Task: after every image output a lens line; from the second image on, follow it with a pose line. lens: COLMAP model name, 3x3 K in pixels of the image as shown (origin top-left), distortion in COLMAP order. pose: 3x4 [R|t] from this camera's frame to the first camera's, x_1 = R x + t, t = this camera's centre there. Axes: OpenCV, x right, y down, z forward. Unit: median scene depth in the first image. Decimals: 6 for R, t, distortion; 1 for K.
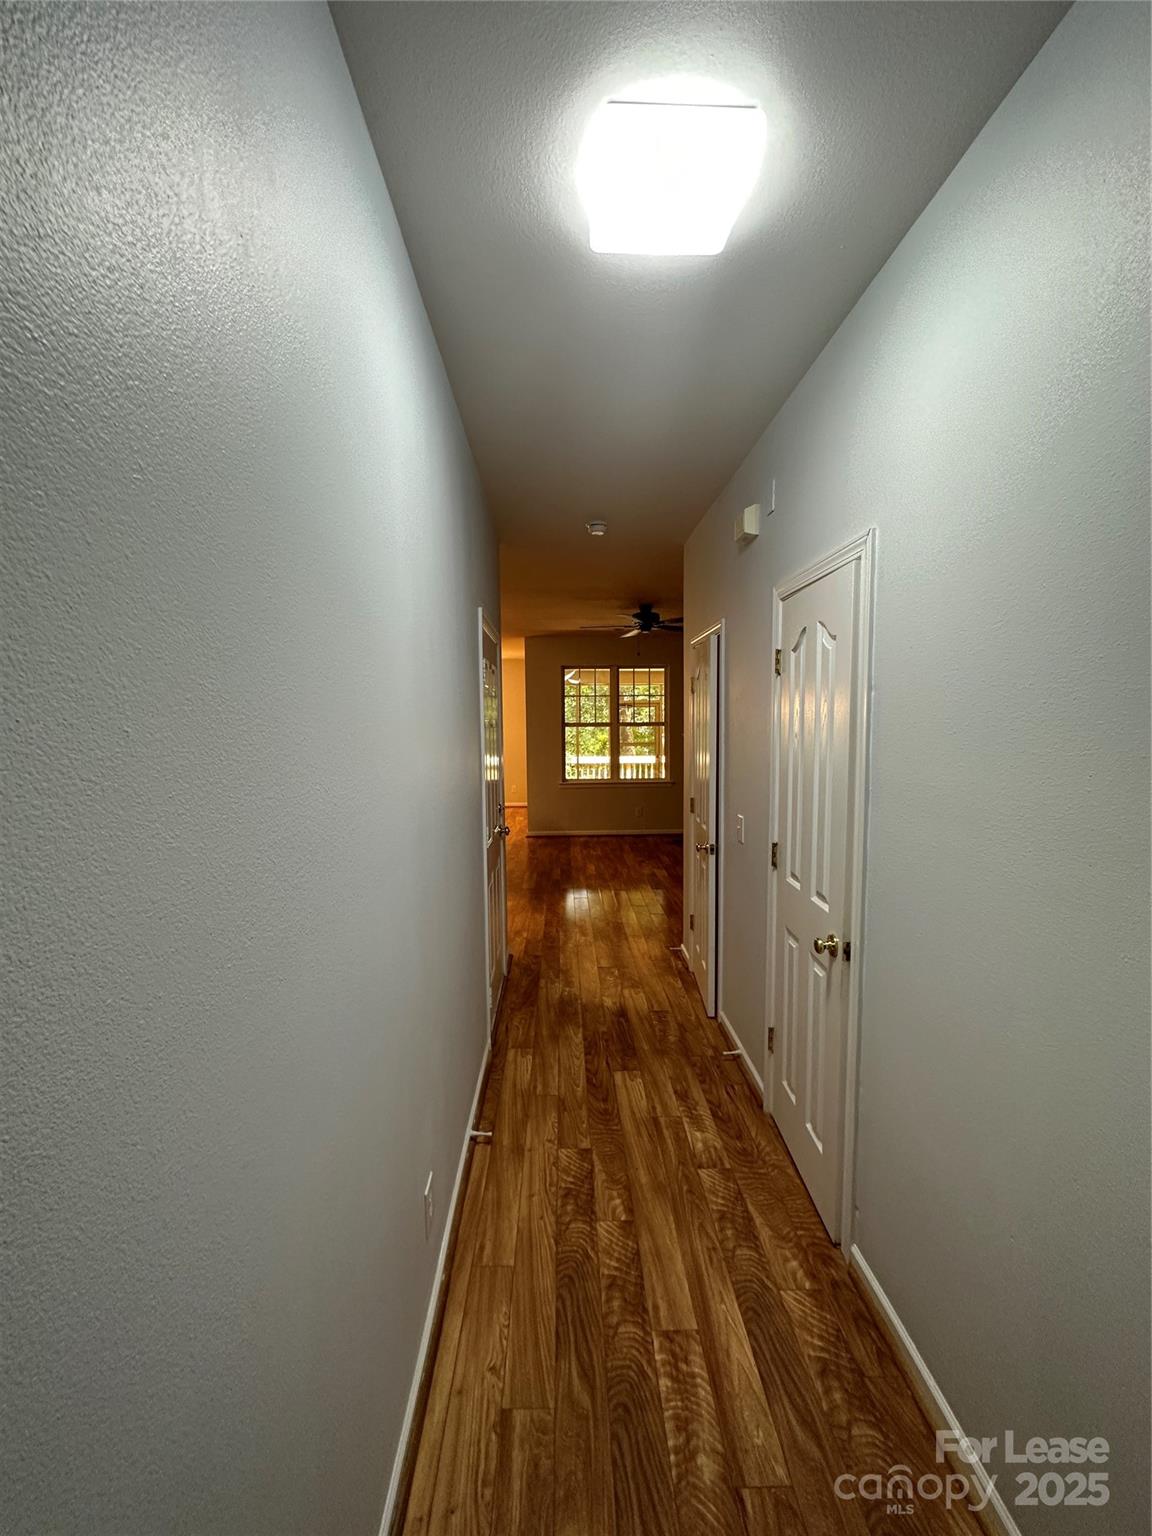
lens RADIAL K [[613.0, 0, 577.0], [0, 613.0, 770.5], [0, 0, 1]] dist [-0.002676, 0.000289]
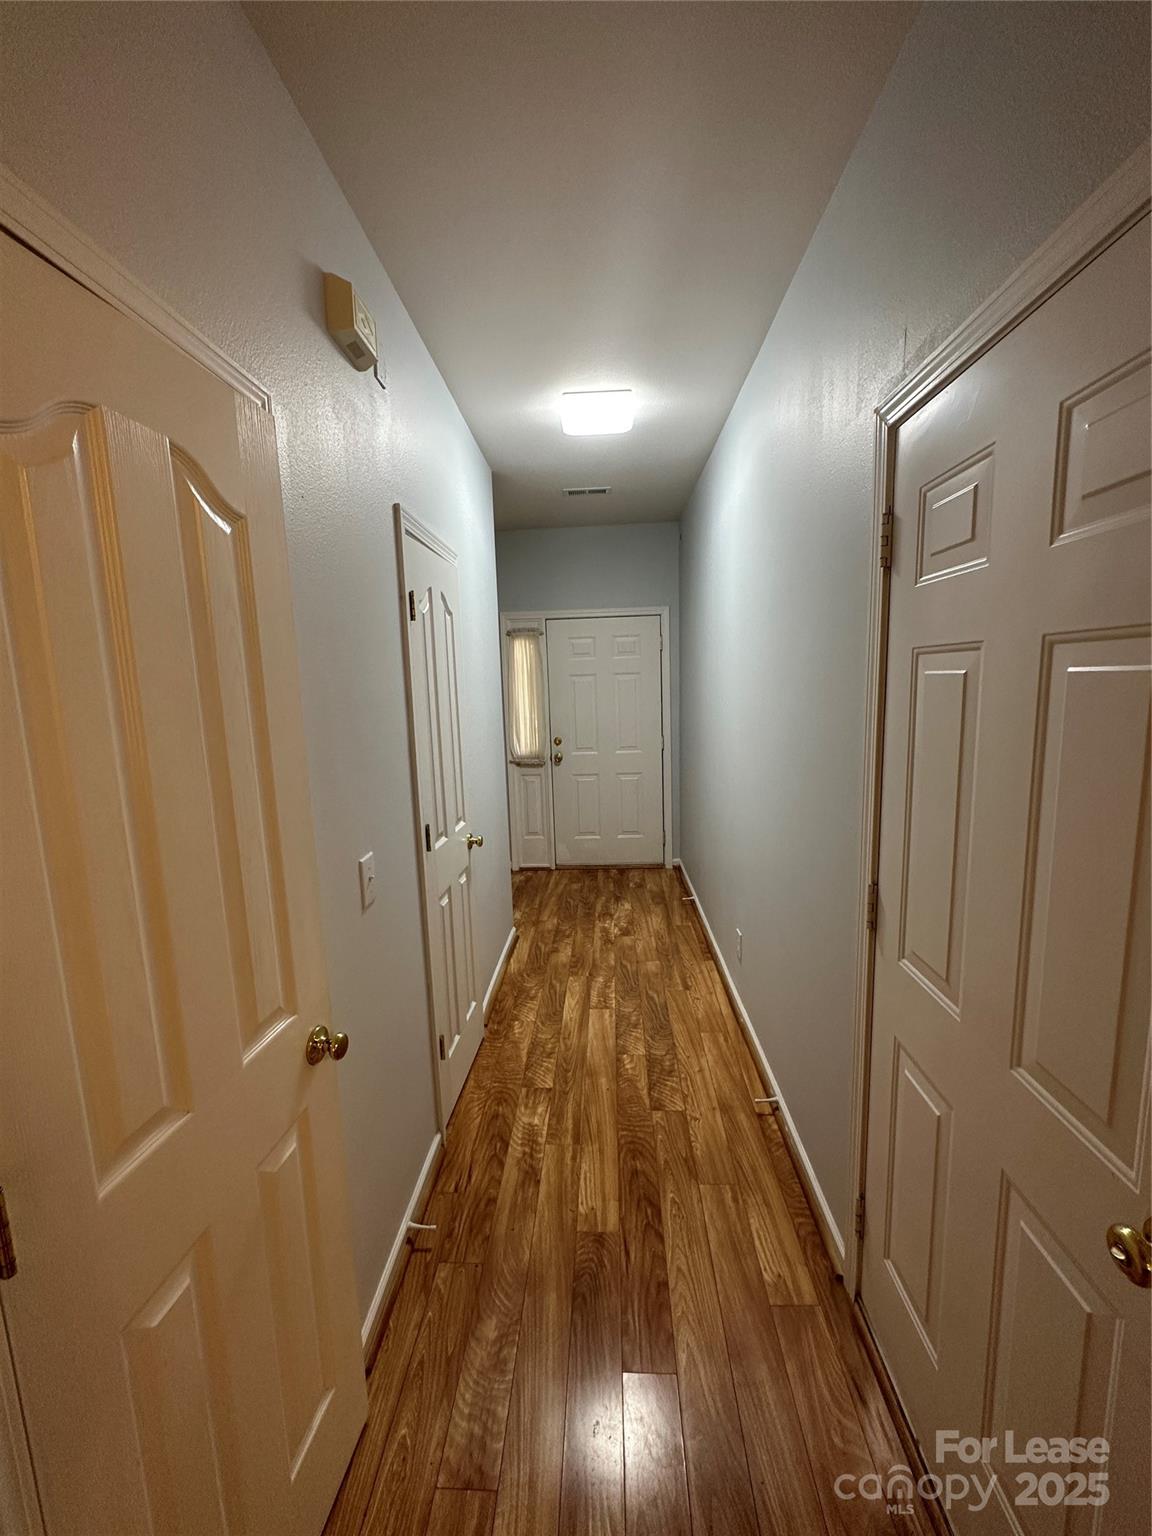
lens RADIAL K [[613.0, 0, 575.1], [0, 613.0, 763.3], [0, 0, 1]] dist [-0.002676, 0.000289]
pose [[-0.996045, 0.028464, 0.084169, 0.046782], [0.045962, 0.975769, 0.213920, -0.142487], [-0.076040, 0.216943, -0.973218, 1.872659]]
